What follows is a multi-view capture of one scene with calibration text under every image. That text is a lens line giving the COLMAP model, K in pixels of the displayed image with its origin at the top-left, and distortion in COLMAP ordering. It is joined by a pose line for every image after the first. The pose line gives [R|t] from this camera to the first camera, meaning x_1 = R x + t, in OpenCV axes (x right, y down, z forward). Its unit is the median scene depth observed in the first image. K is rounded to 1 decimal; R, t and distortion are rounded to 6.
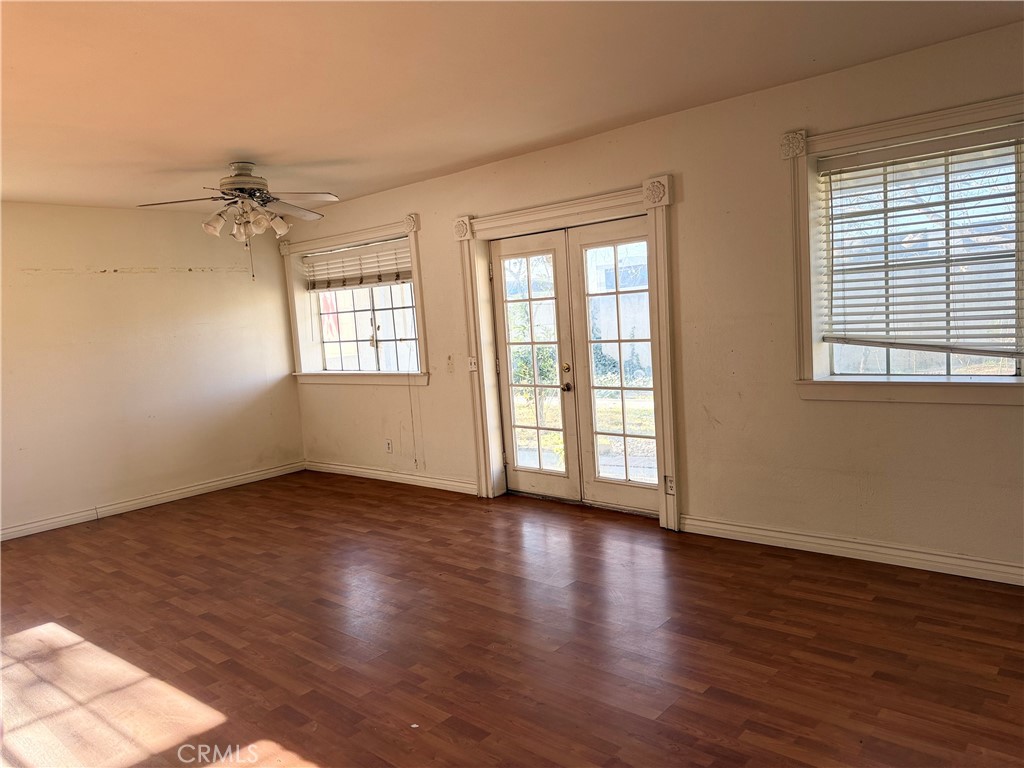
lens RADIAL K [[723.8, 0, 508.0], [0, 723.8, 373.0], [0, 0, 1]] dist [0.005404, 0.001542]
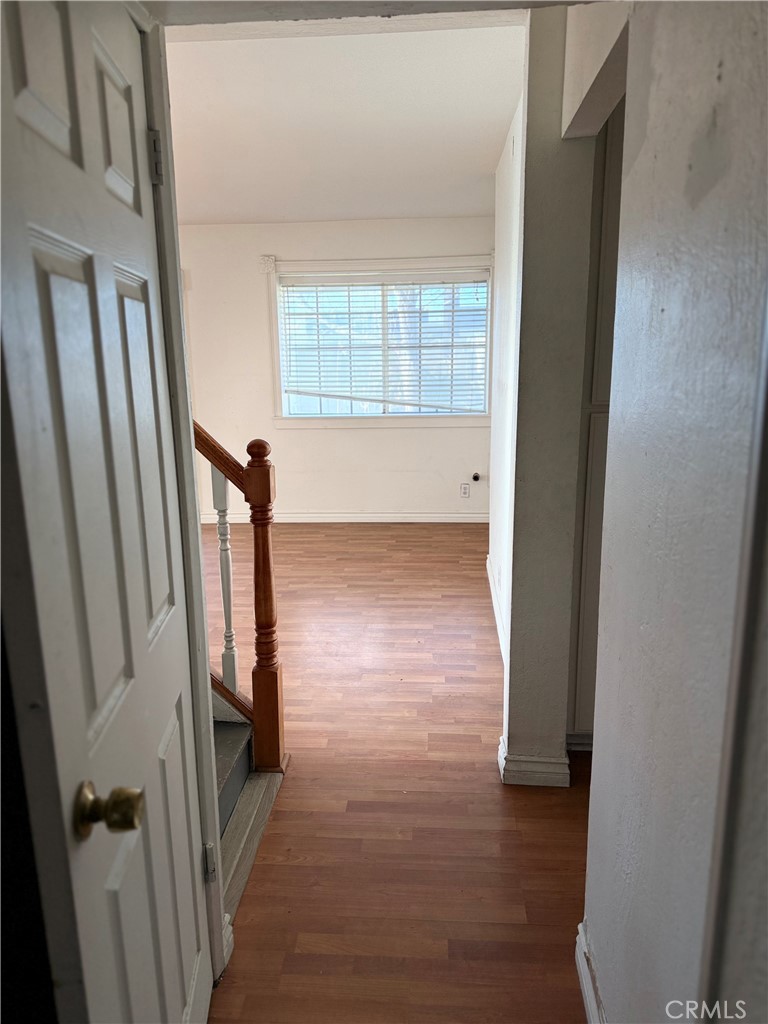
lens RADIAL K [[700.3, 0, 384.0], [0, 700.3, 512.0], [0, 0, 1]] dist [0.001850, 0.000340]
pose [[0.786836, -0.075991, 0.612467, -0.341495], [0.014626, 0.994408, 0.104589, 0.055849], [-0.616989, -0.073336, 0.783547, -0.347375]]
